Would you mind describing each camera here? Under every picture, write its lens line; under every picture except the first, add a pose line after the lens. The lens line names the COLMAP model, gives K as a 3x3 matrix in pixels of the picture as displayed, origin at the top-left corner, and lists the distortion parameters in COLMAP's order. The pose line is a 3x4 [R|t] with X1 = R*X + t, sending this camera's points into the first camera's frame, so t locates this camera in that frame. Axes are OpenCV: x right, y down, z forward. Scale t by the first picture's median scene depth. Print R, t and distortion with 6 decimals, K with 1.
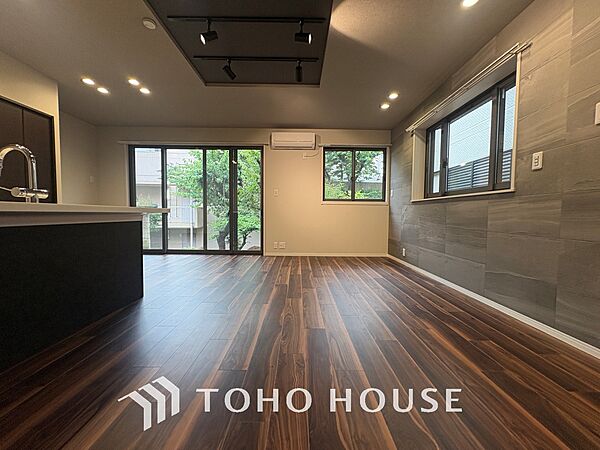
lens RADIAL K [[238.7, 0, 299.8], [0, 238.7, 224.4], [0, 0, 1]] dist [0.000075, 0.000317]
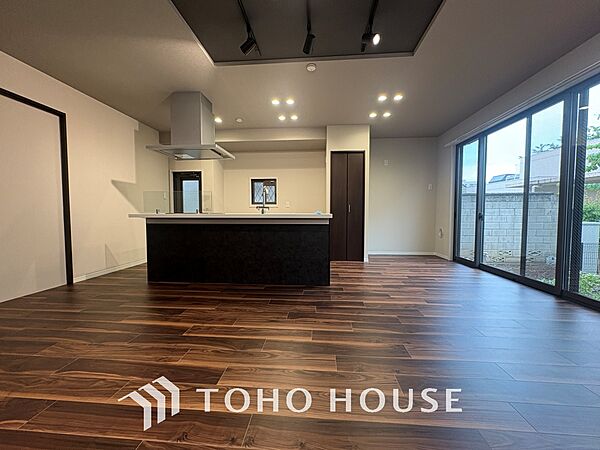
lens RADIAL K [[238.7, 0, 299.9], [0, 238.7, 224.7], [0, 0, 1]] dist [0.000075, 0.000317]
pose [[-0.088509, 0.035410, -0.995446, 0.456476], [-0.044853, 0.998213, 0.039497, -0.043975], [0.995065, 0.048144, -0.086763, 0.762054]]
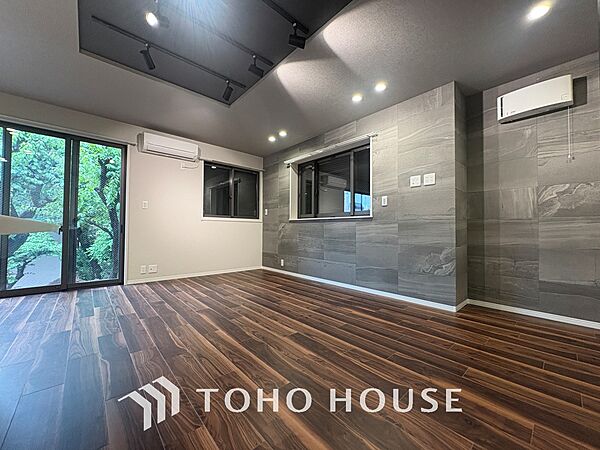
lens RADIAL K [[238.7, 0, 300.5], [0, 238.7, 224.6], [0, 0, 1]] dist [0.000075, 0.000317]
pose [[0.746446, 0.011761, 0.665342, -0.388493], [0.029376, 0.998287, -0.050604, -0.012183], [-0.664797, 0.057318, 0.744821, 0.064445]]
